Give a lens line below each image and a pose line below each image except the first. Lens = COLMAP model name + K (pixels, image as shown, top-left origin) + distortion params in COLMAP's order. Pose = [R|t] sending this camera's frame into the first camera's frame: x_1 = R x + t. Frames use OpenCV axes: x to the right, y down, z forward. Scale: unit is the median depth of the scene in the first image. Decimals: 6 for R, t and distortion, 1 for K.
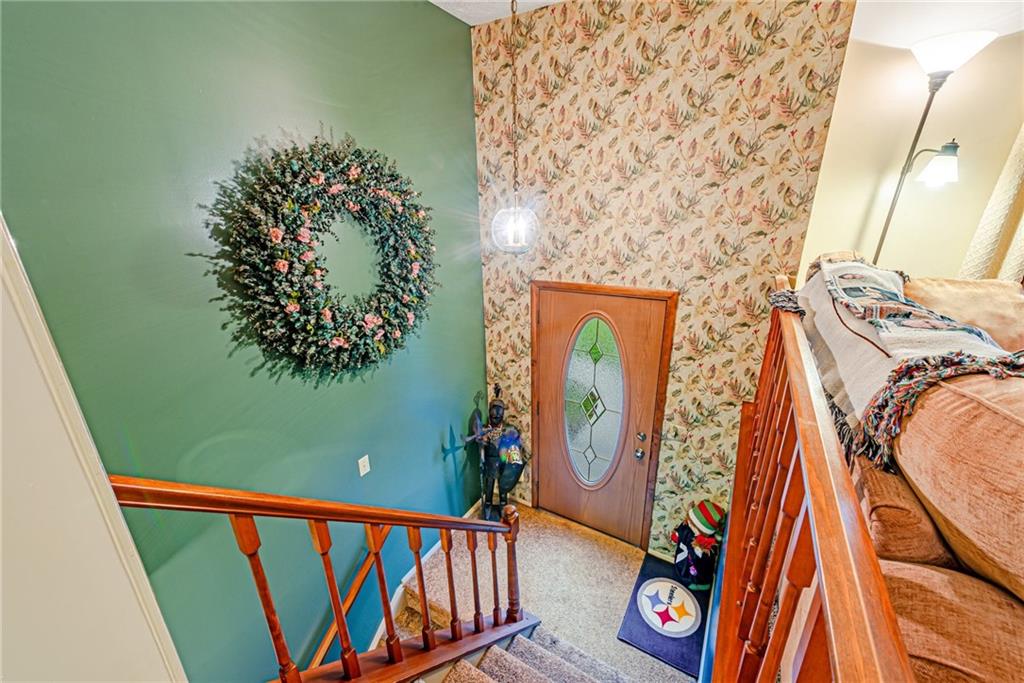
lens RADIAL K [[405.9, 0, 512.4], [0, 405.9, 345.7], [0, 0, 1]] dist [0.013643, -0.002892]
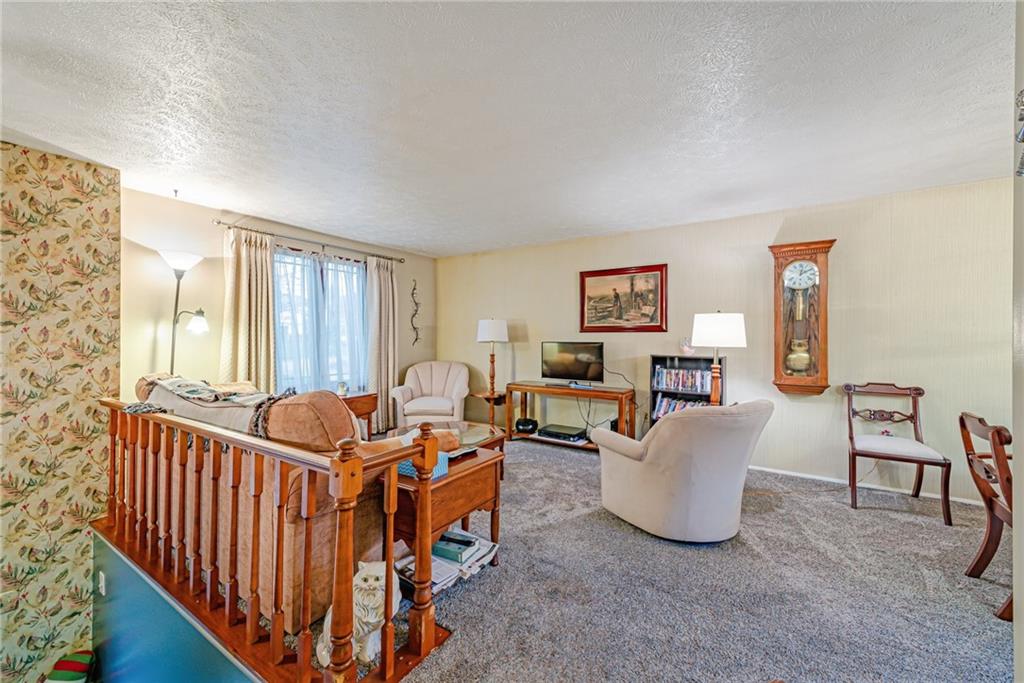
lens RADIAL K [[405.9, 0, 508.3], [0, 405.9, 336.0], [0, 0, 1]] dist [0.013643, -0.002892]
pose [[0.062102, 0.012547, 0.997991, -0.559461], [0.318004, 0.947559, -0.031701, 0.081668], [-0.946053, 0.319334, 0.054855, -0.286570]]
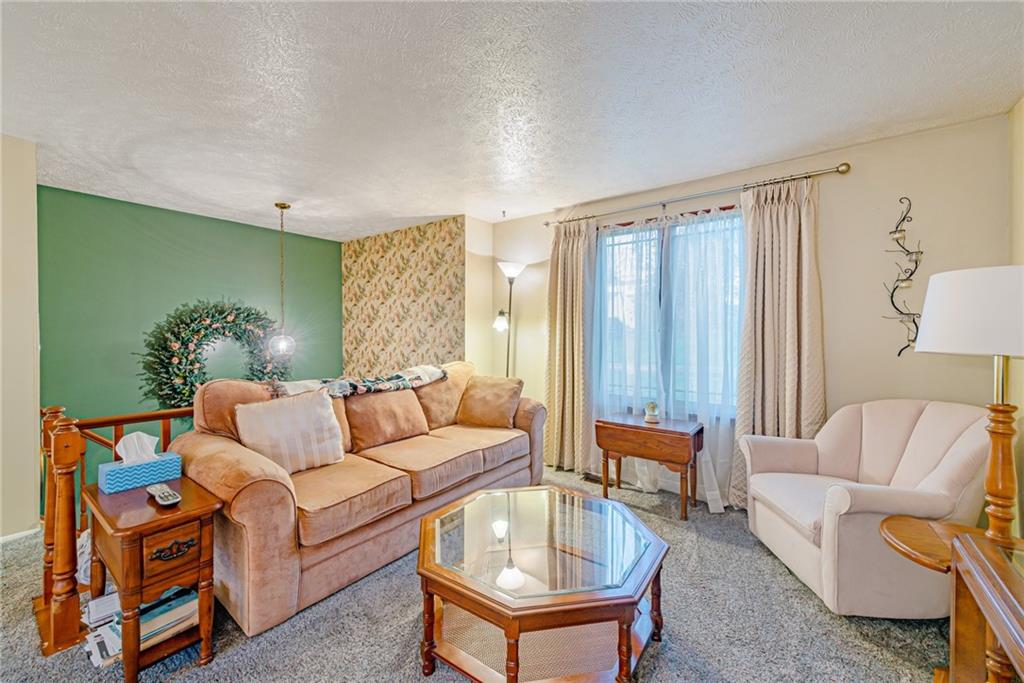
lens RADIAL K [[405.9, 0, 517.1], [0, 405.9, 334.7], [0, 0, 1]] dist [0.013643, -0.002892]
pose [[0.991672, 0.018859, -0.127397, 1.333137], [-0.059068, 0.945640, -0.319805, 0.229773], [0.114441, 0.324667, 0.938879, -0.753339]]
